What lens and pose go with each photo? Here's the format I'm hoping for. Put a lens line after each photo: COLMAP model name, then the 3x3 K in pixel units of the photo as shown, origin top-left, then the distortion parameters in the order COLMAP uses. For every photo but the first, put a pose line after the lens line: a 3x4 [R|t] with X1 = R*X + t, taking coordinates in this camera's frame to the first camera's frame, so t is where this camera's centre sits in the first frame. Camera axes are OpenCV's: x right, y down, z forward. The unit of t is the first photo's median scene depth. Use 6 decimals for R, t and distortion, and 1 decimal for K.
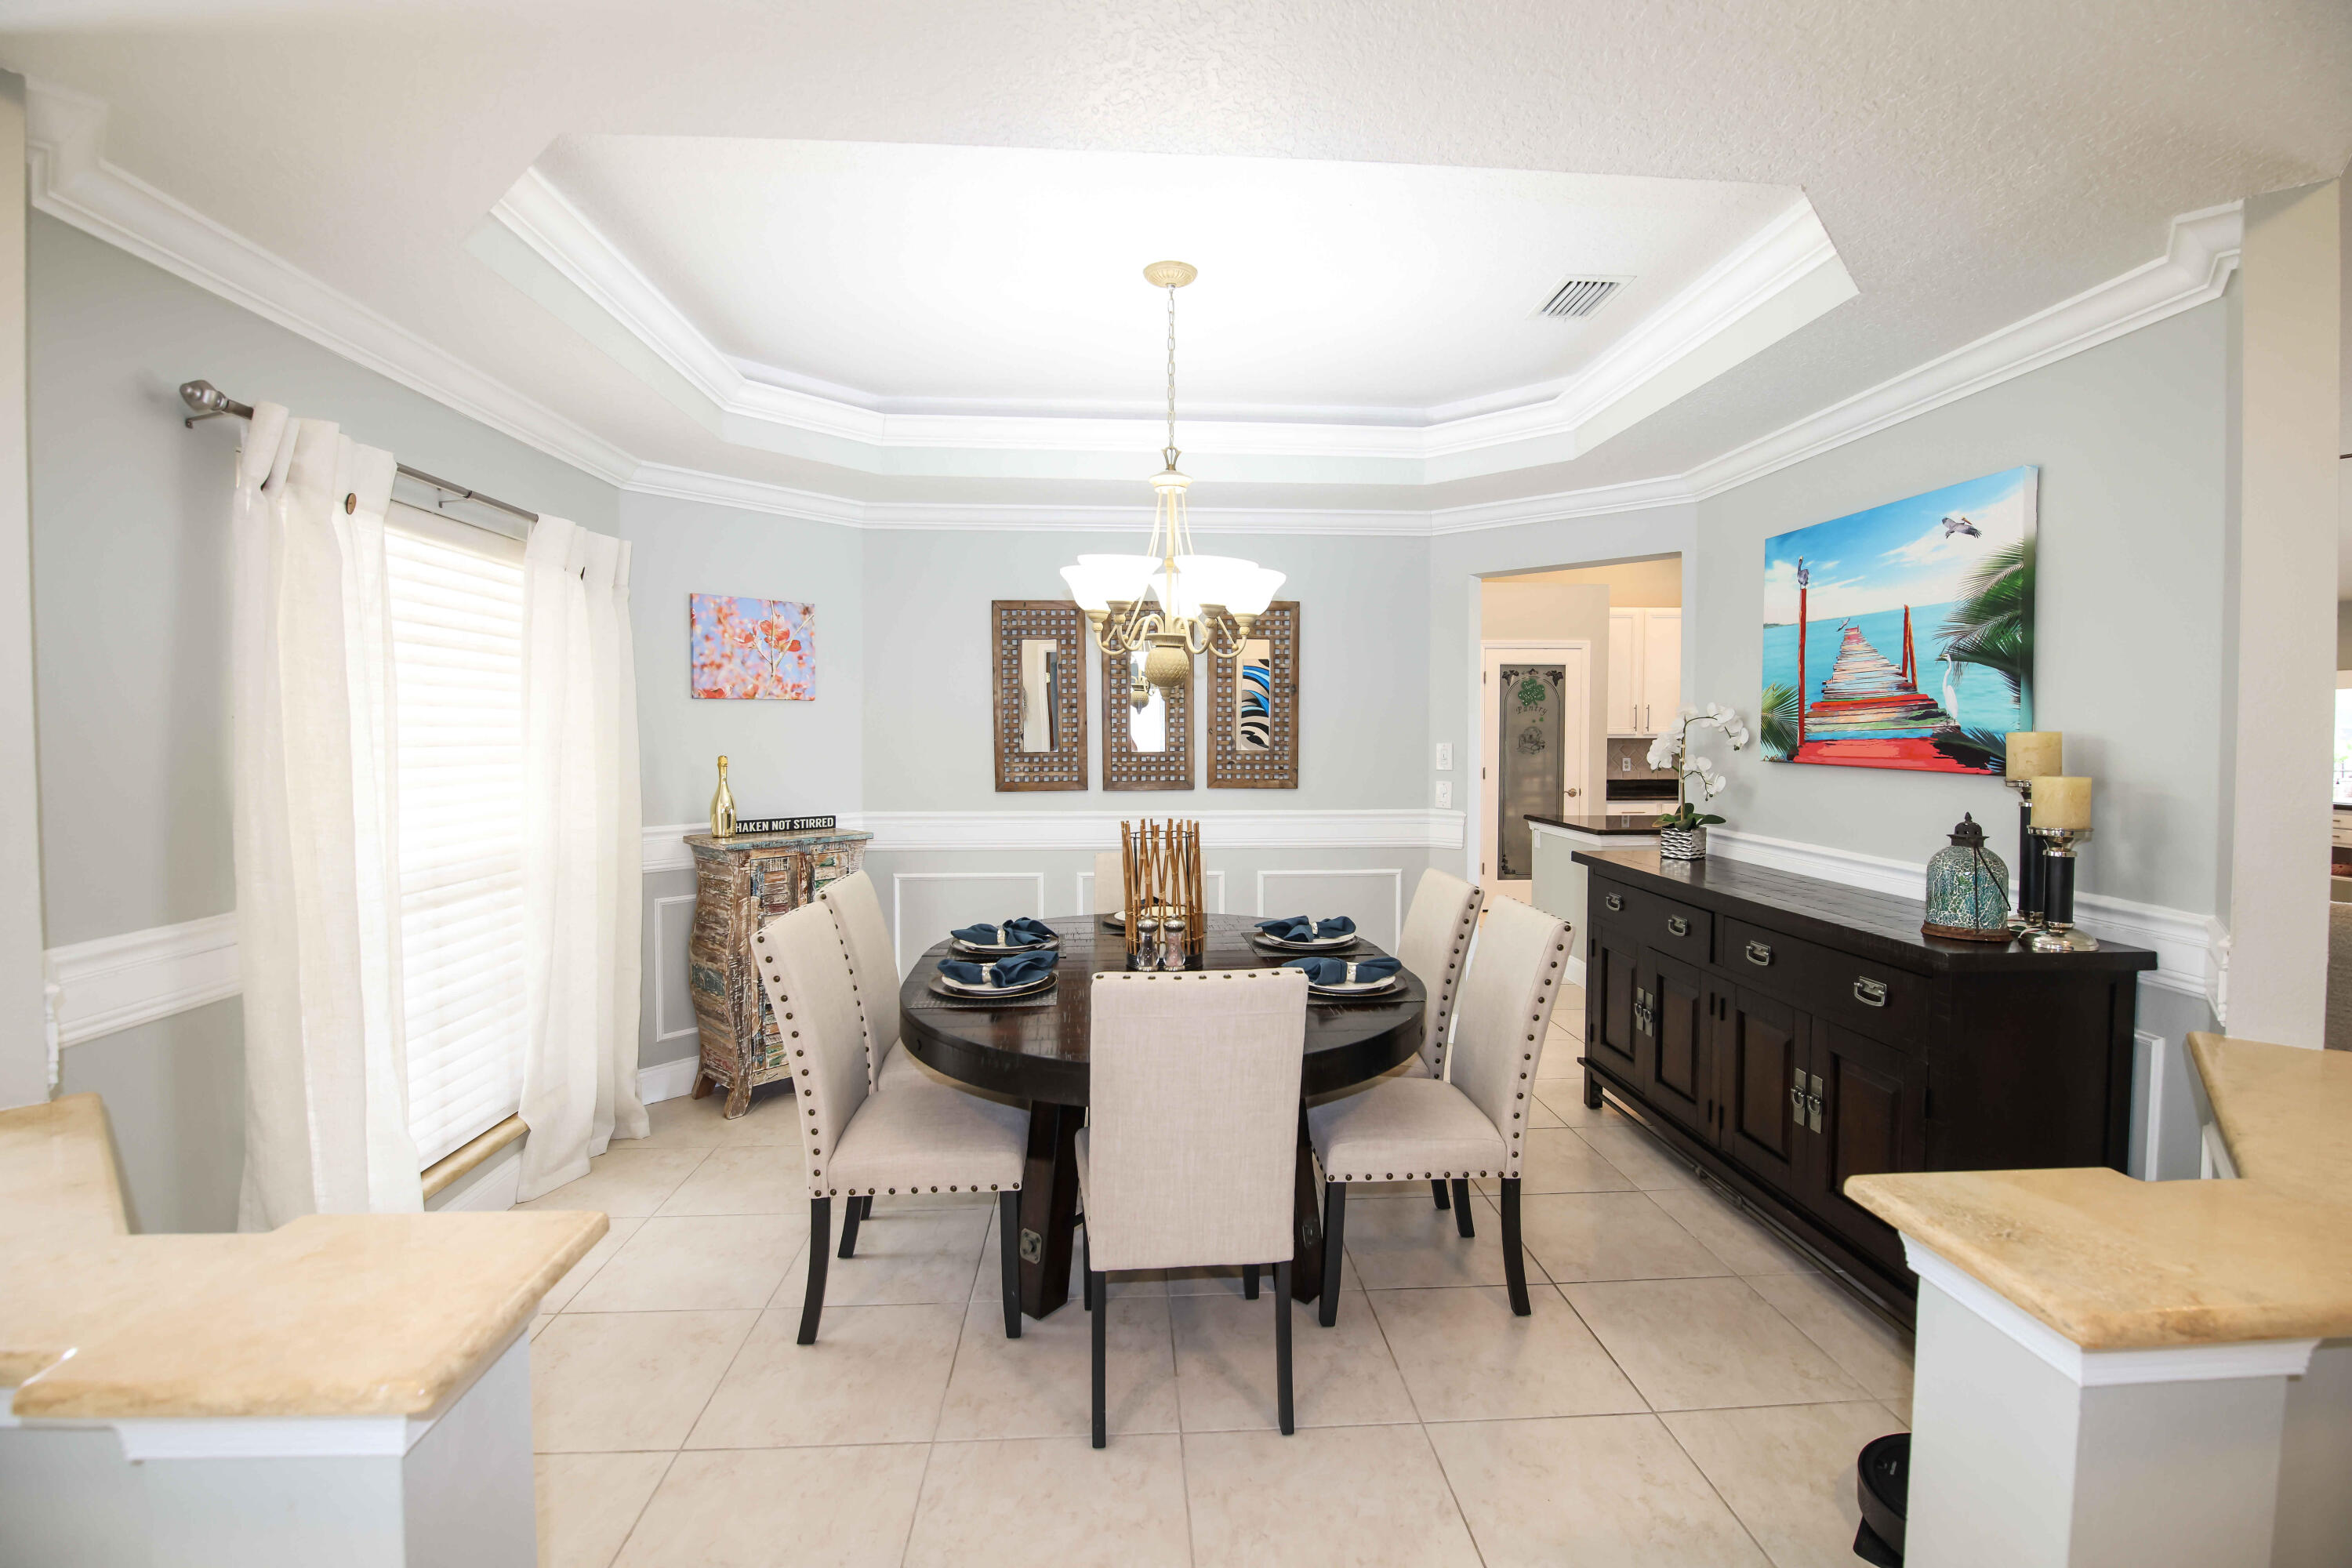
lens RADIAL K [[1015.3, 0, 1176.6], [0, 1015.3, 767.3], [0, 0, 1]] dist [-0.009603, -0.006370]
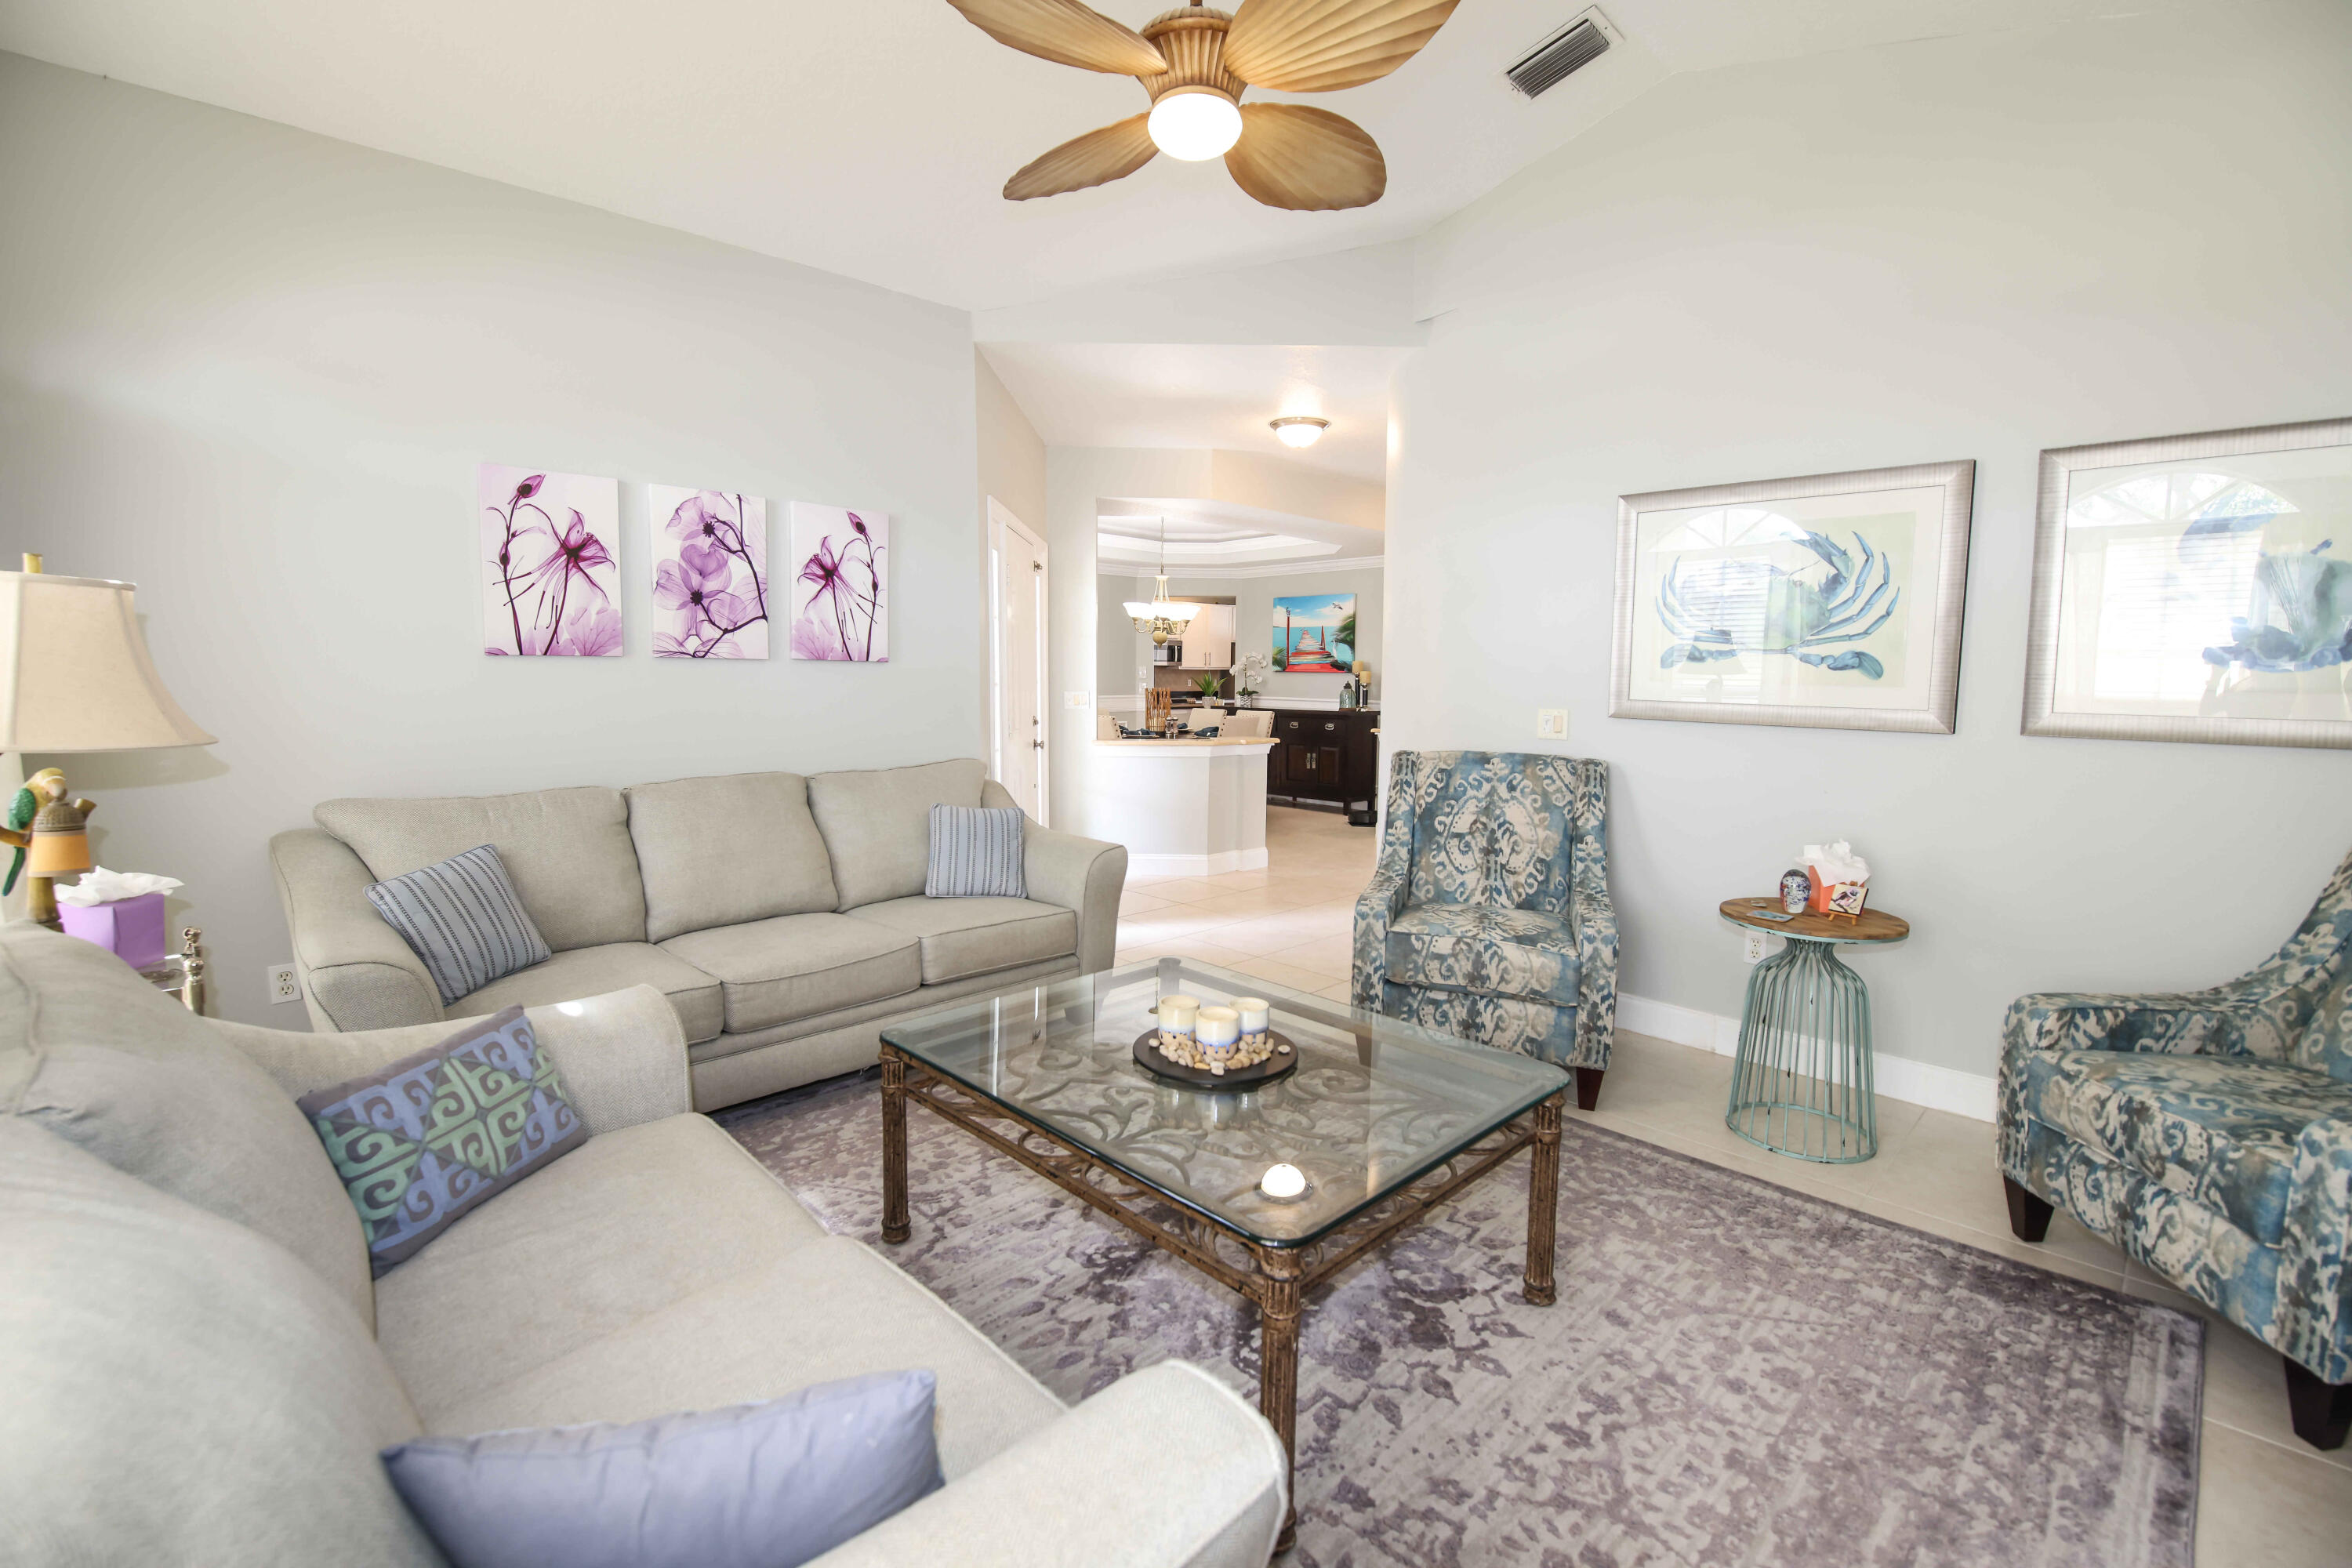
lens RADIAL K [[1015.3, 0, 1168.1], [0, 1015.3, 776.0], [0, 0, 1]] dist [-0.009603, -0.006370]
pose [[0.767486, -0.058422, 0.638398, -1.892918], [0.016706, 0.997323, 0.071184, 0.097622], [-0.640847, -0.043968, 0.766408, -1.333531]]
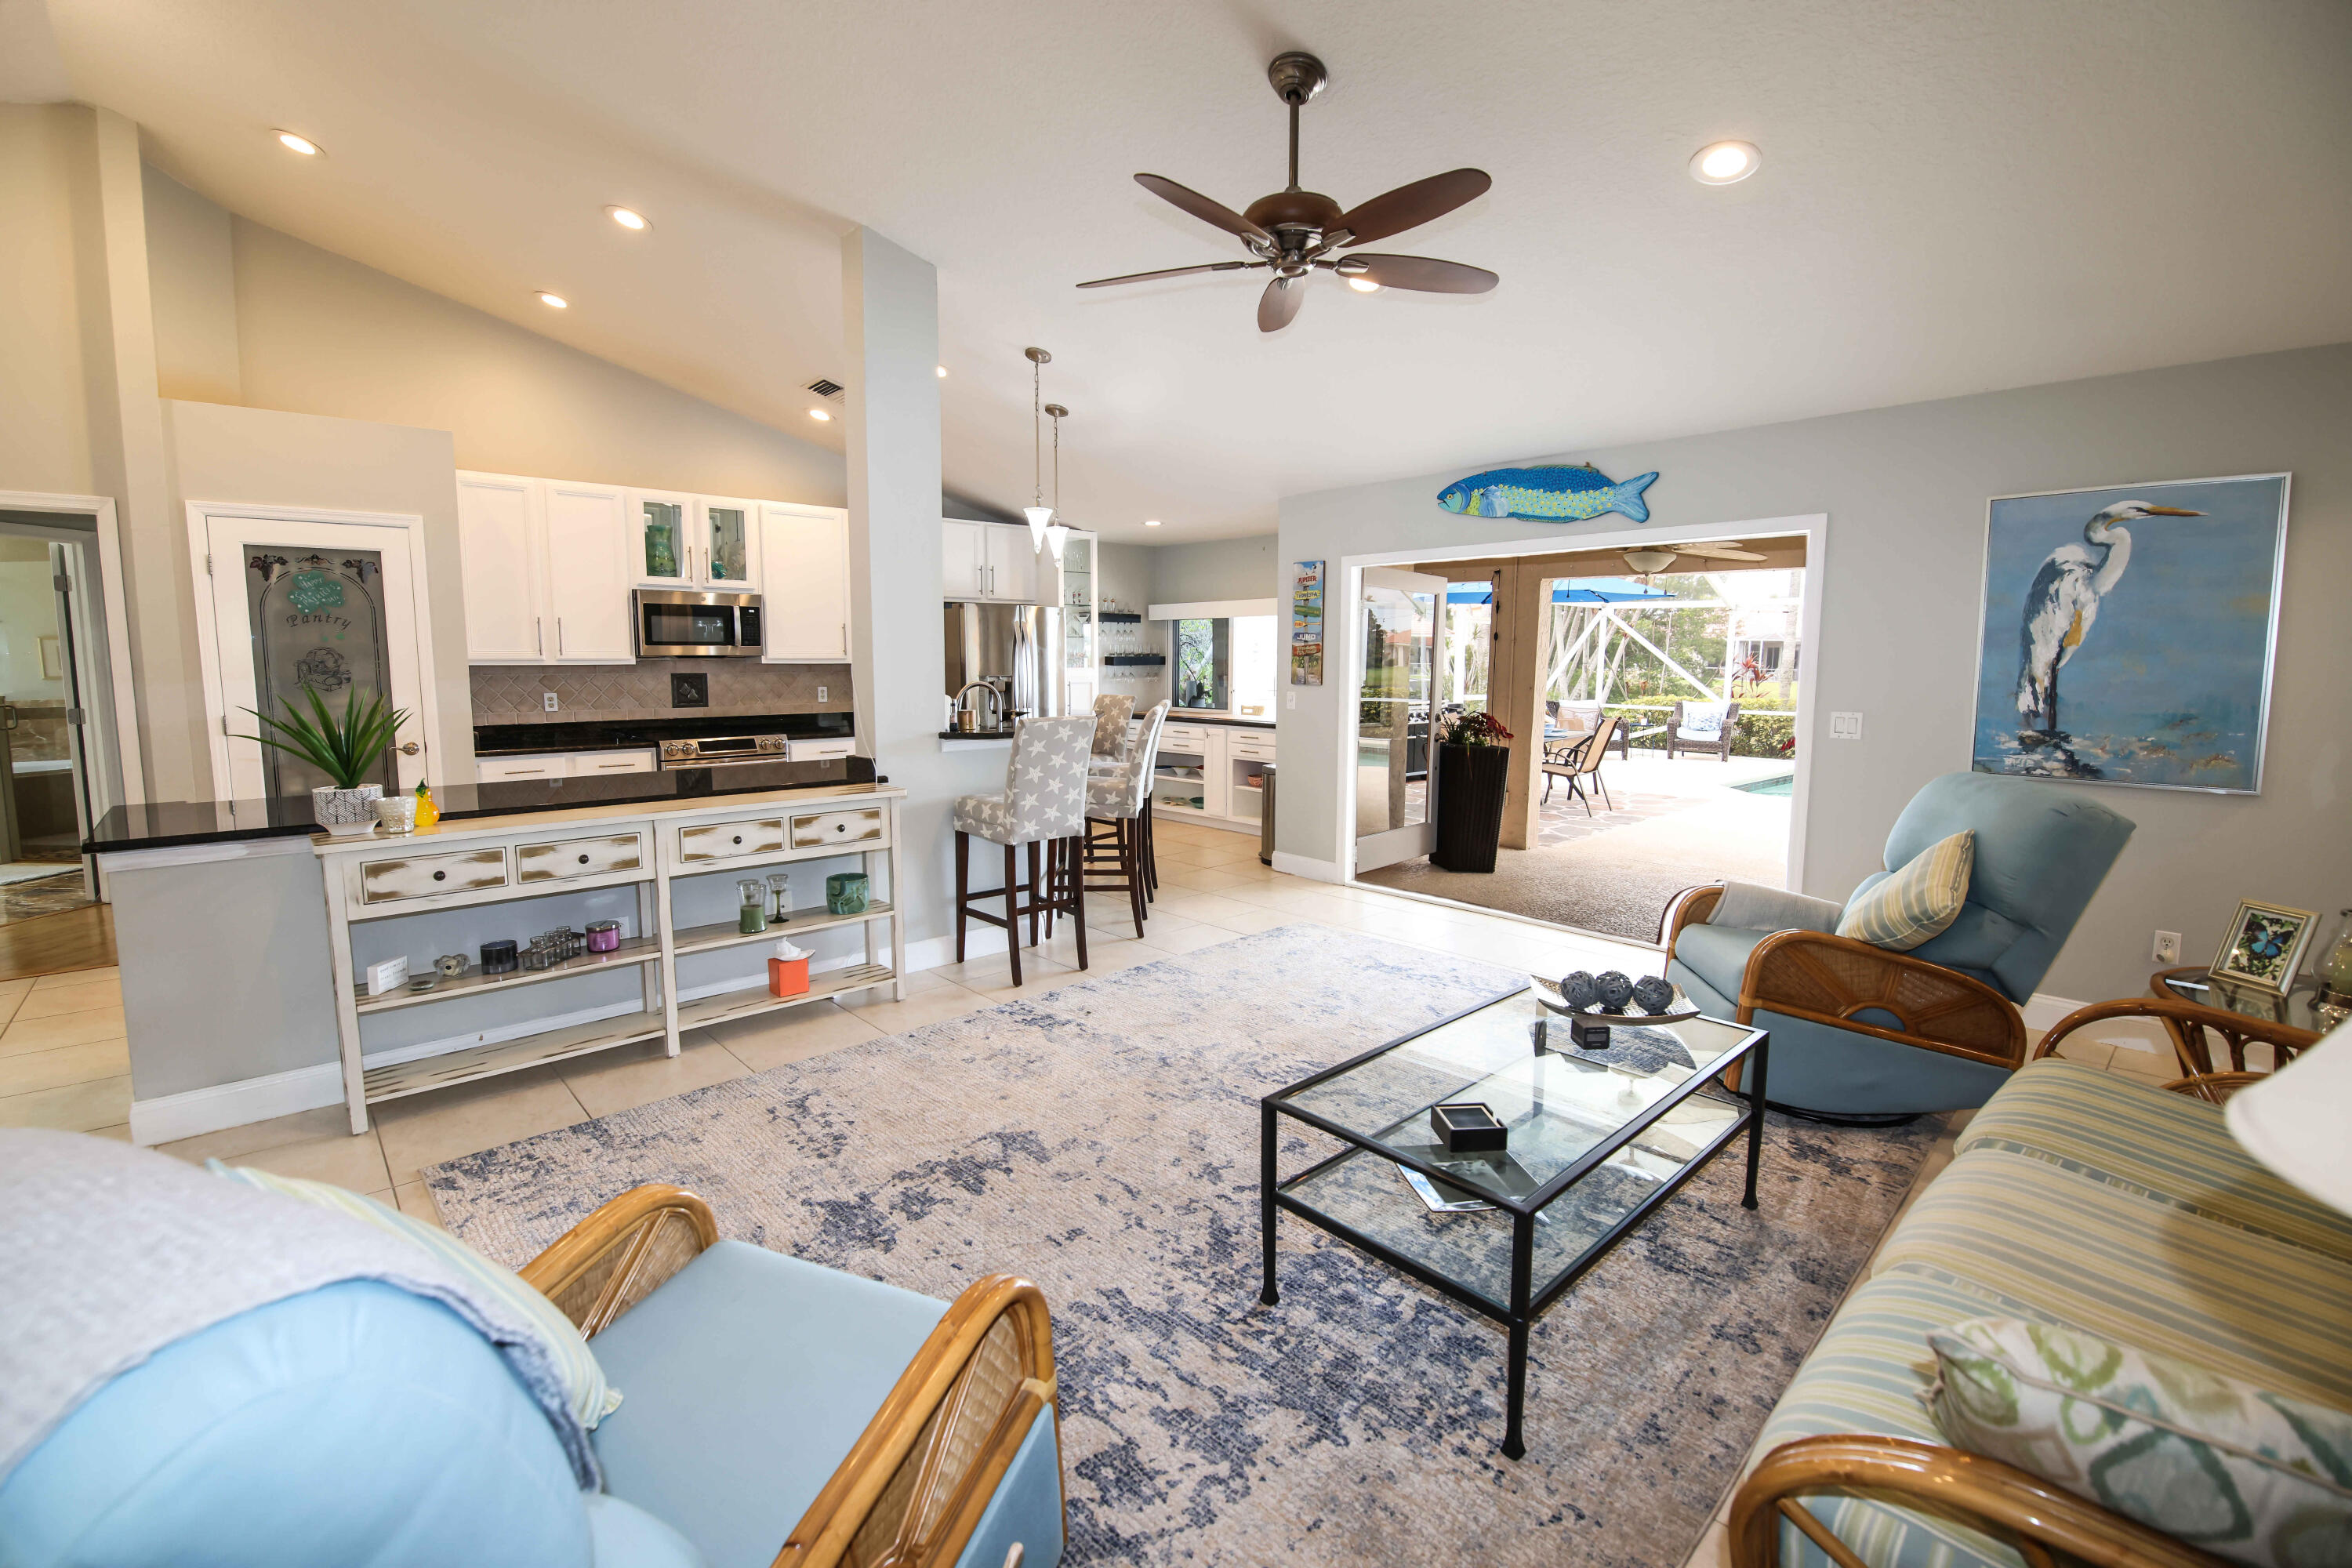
lens RADIAL K [[1015.3, 0, 1175.8], [0, 1015.3, 773.8], [0, 0, 1]] dist [-0.009603, -0.006370]
pose [[0.780418, -0.065997, 0.621765, 1.022888], [0.021534, 0.996661, 0.078762, 0.001351], [-0.624887, -0.048078, 0.779234, 0.483105]]
